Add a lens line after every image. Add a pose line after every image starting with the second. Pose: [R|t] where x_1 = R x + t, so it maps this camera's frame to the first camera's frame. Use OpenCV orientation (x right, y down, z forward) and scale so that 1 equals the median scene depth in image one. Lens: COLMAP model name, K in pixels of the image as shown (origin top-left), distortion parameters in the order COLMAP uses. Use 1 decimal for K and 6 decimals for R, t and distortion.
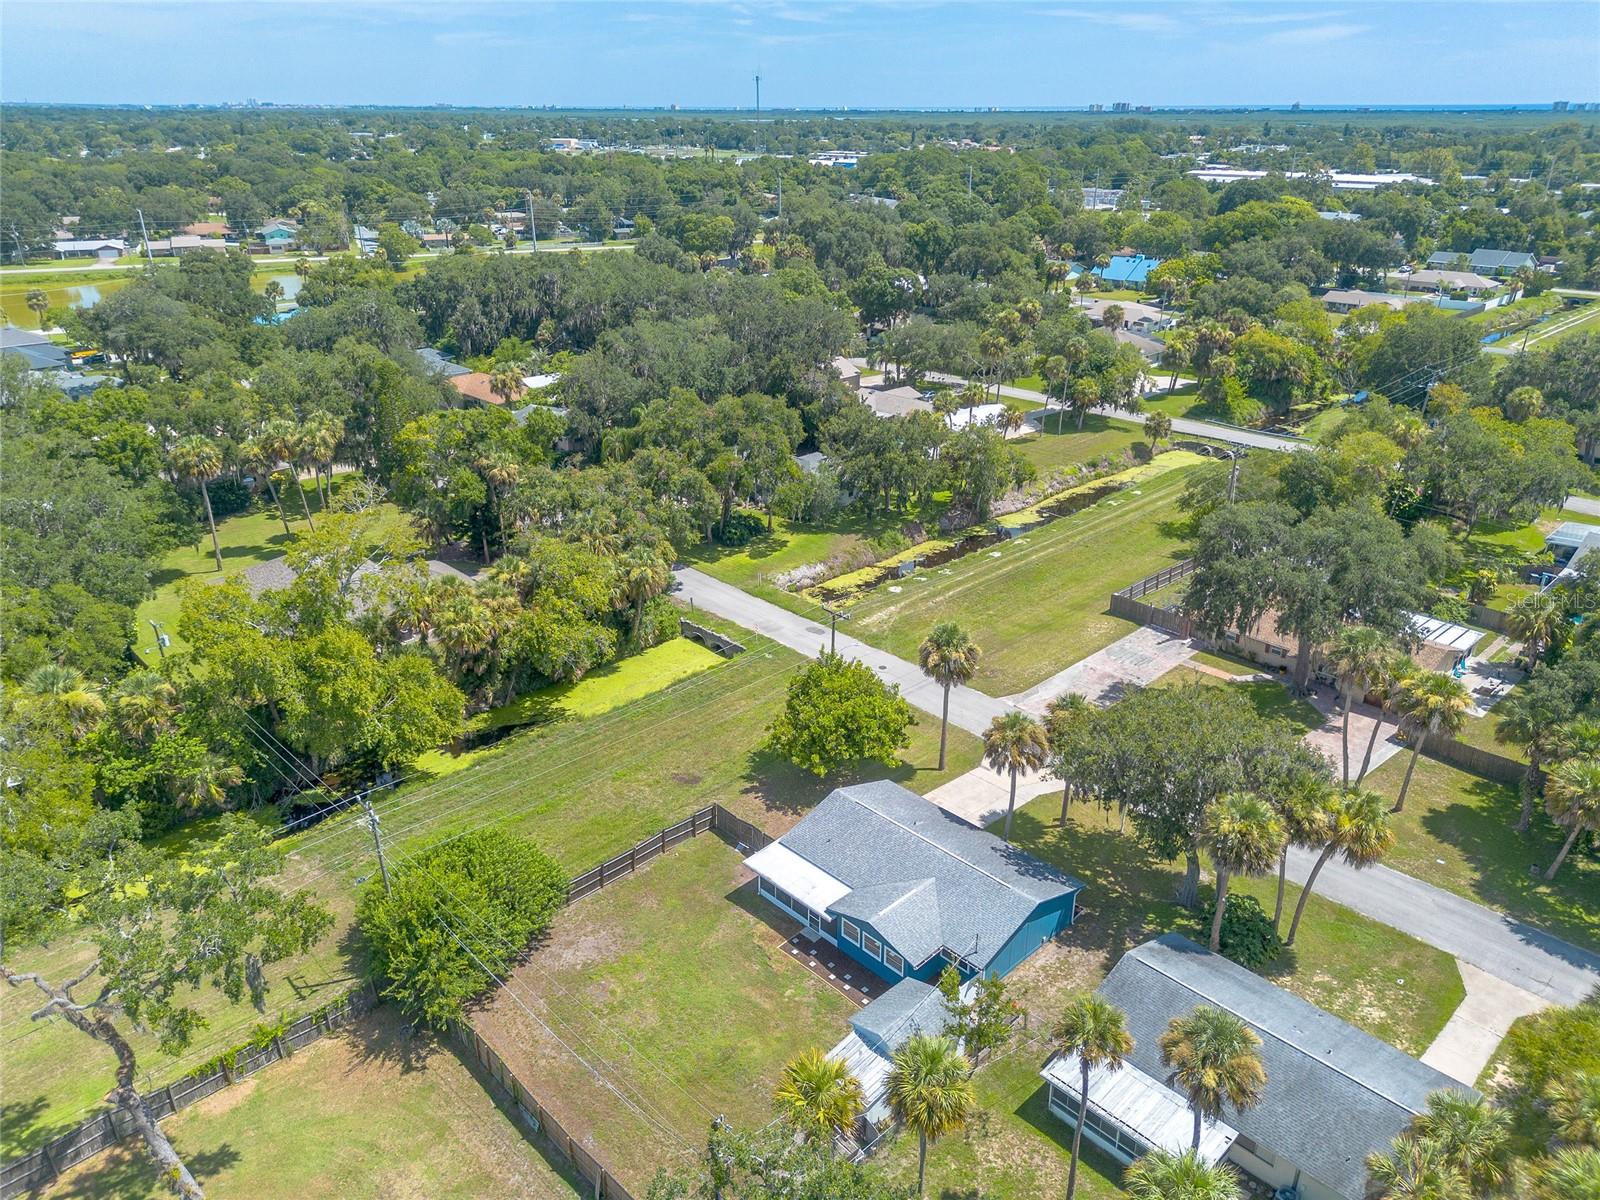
lens RADIAL K [[1128.5, 0, 797.6], [0, 1128.5, 607.3], [0, 0, 1]] dist [0.075191, -0.077235]
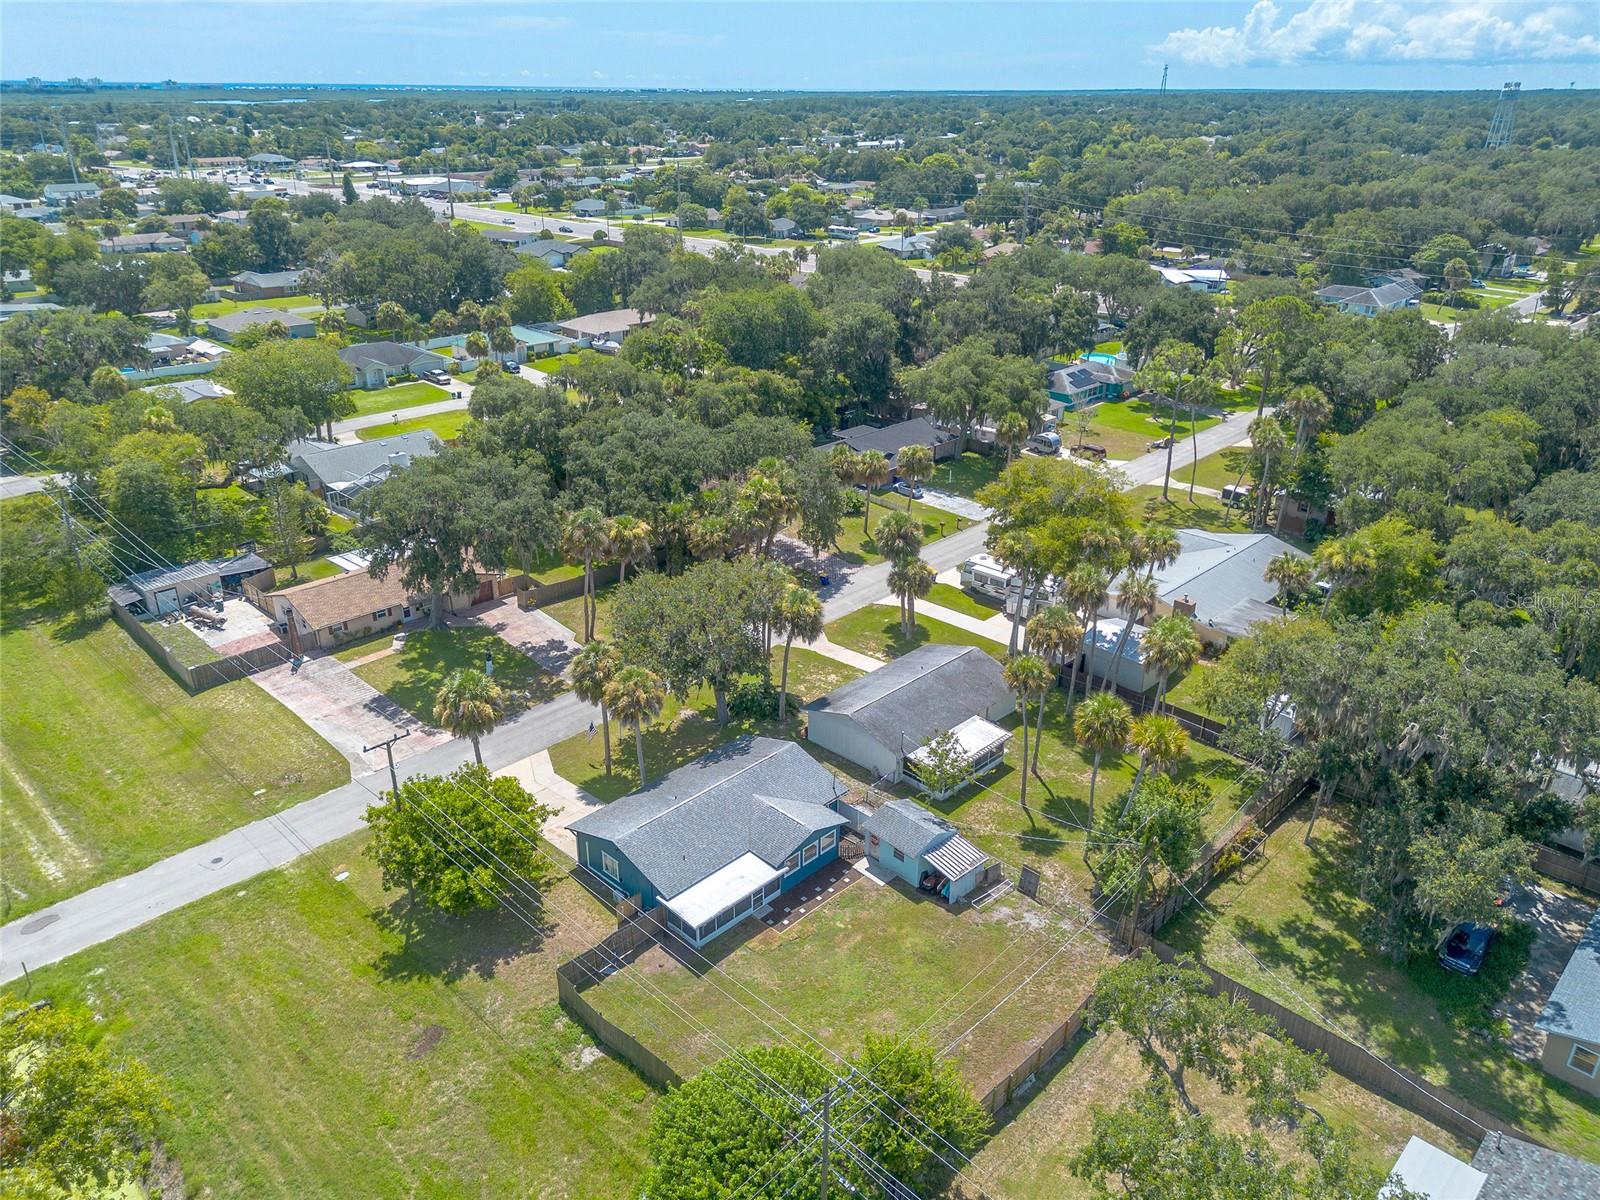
lens RADIAL K [[1146.3, 0, 812.3], [0, 1146.3, 595.6], [0, 0, 1]] dist [0.068268, -0.064369]
pose [[-0.034031, -0.404031, 0.914112, -0.455566], [0.399148, 0.833036, 0.383055, -0.182712], [-0.916255, 0.377902, 0.132919, 0.391151]]
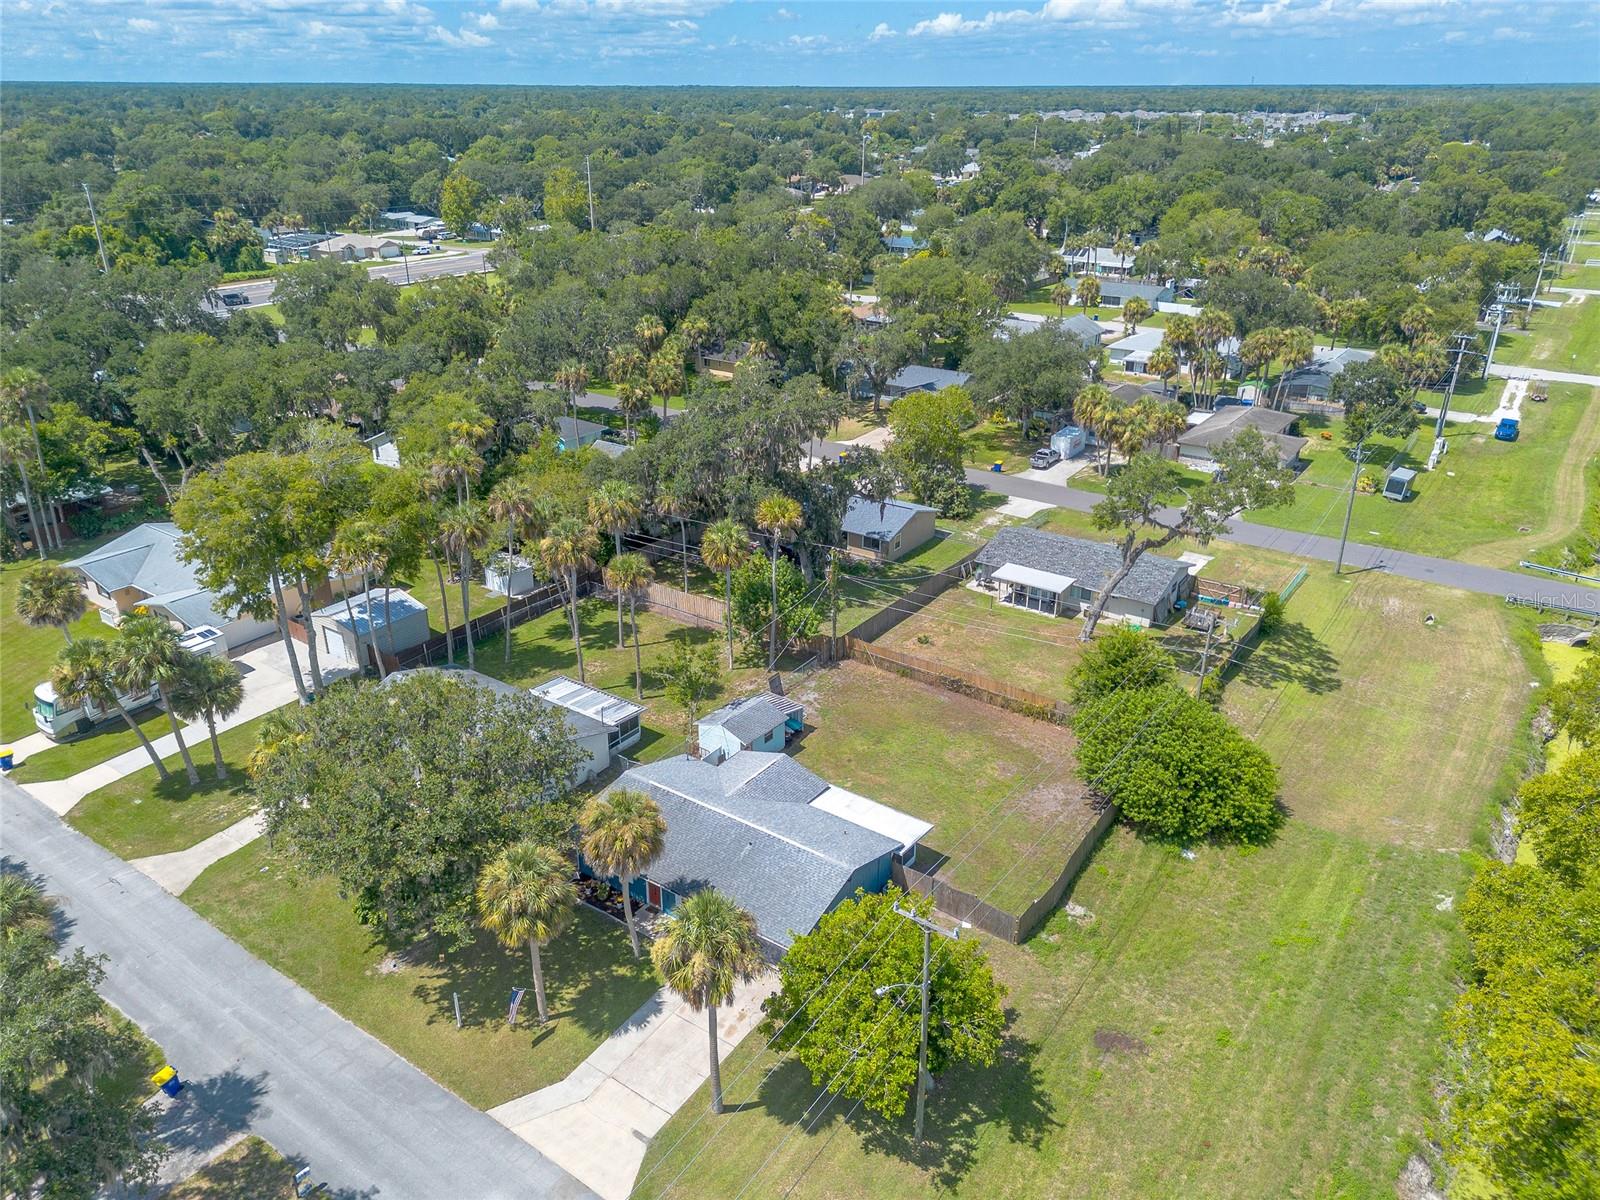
lens RADIAL K [[1128.5, 0, 797.6], [0, 1128.5, 607.3], [0, 0, 1]] dist [0.075191, -0.077235]
pose [[-0.982860, 0.075674, -0.168107, 0.114397], [-0.075564, 0.666383, 0.741771, -0.321759], [0.168156, 0.741759, -0.649243, 0.824084]]
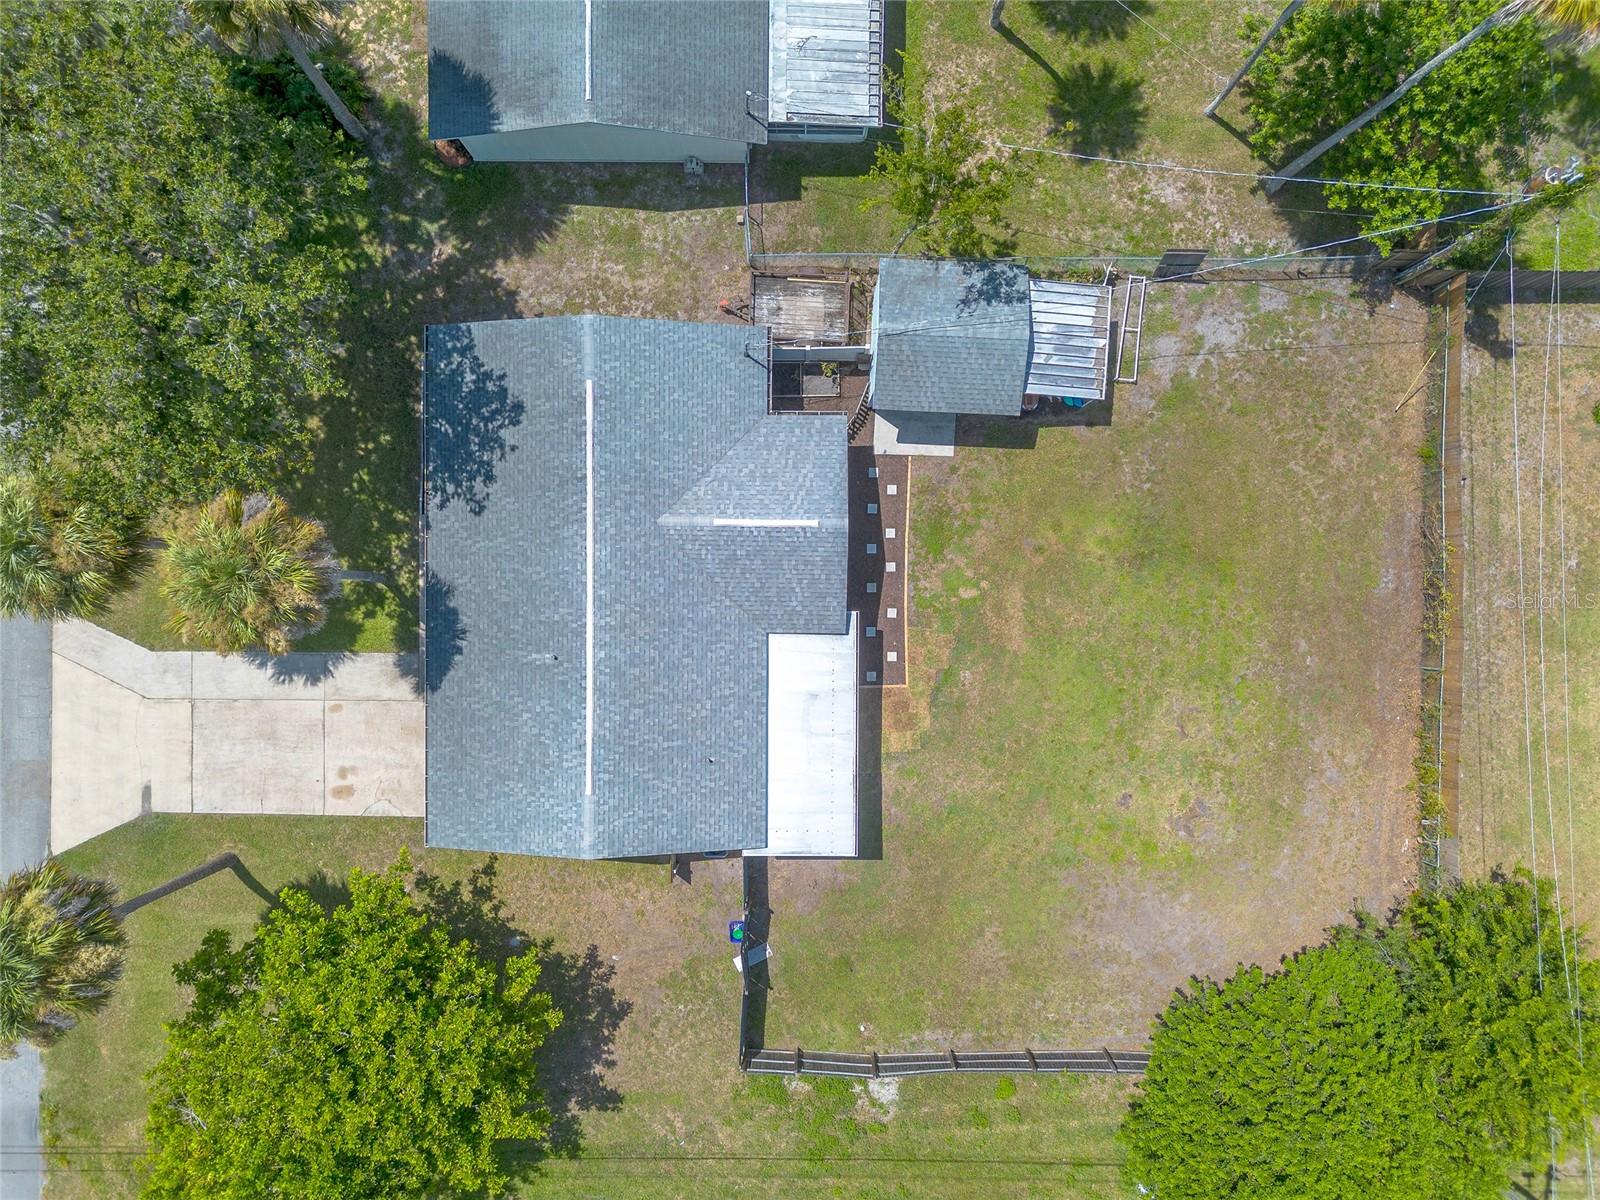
lens RADIAL K [[1194.5, 0, 800.0], [0, 1194.5, 600.0], [0, 0, 1]] dist [0.079868, -0.116352]
pose [[-0.714662, -0.699392, -0.010481, 0.030448], [0.282639, -0.302452, 0.910296, -0.131065], [-0.639823, 0.647591, 0.413826, 0.412383]]
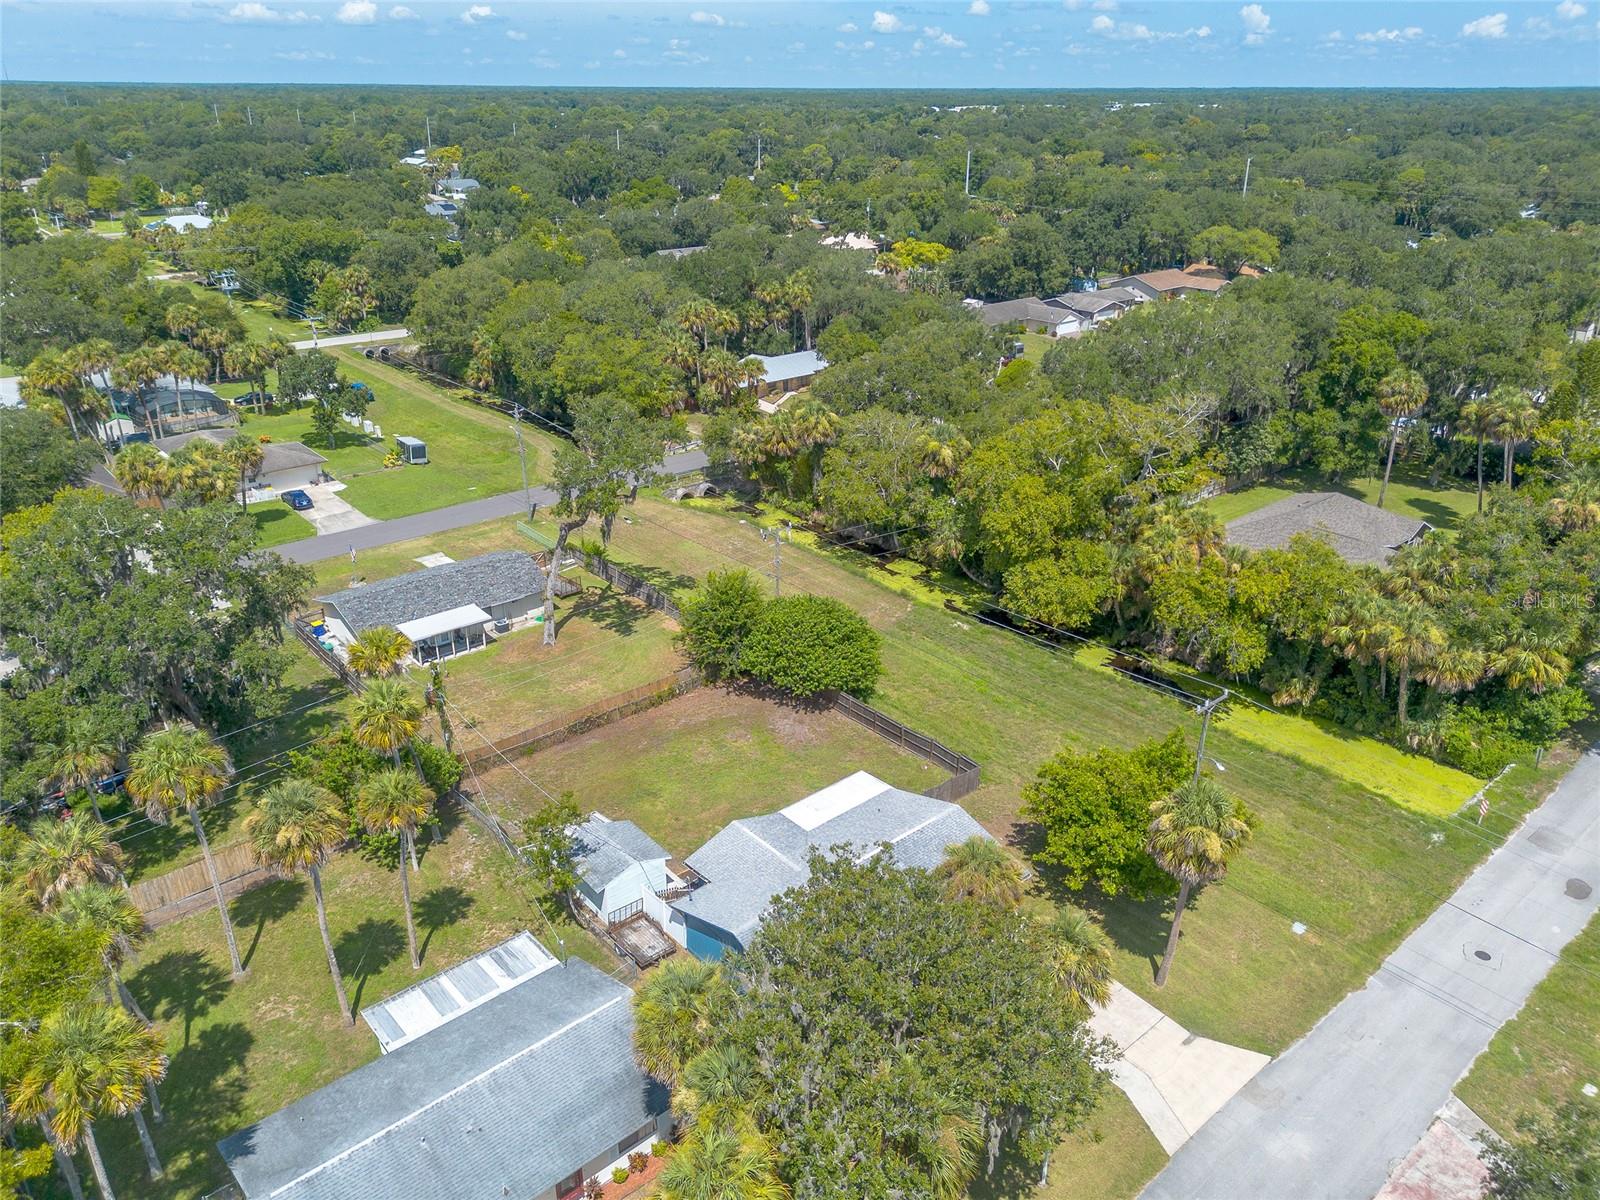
lens RADIAL K [[1128.5, 0, 797.6], [0, 1128.5, 607.3], [0, 0, 1]] dist [0.075191, -0.077235]
pose [[-0.054812, 0.414457, -0.908417, 0.450633], [-0.407037, 0.821484, 0.399355, -0.149897], [0.911765, 0.391649, 0.123672, 0.439427]]
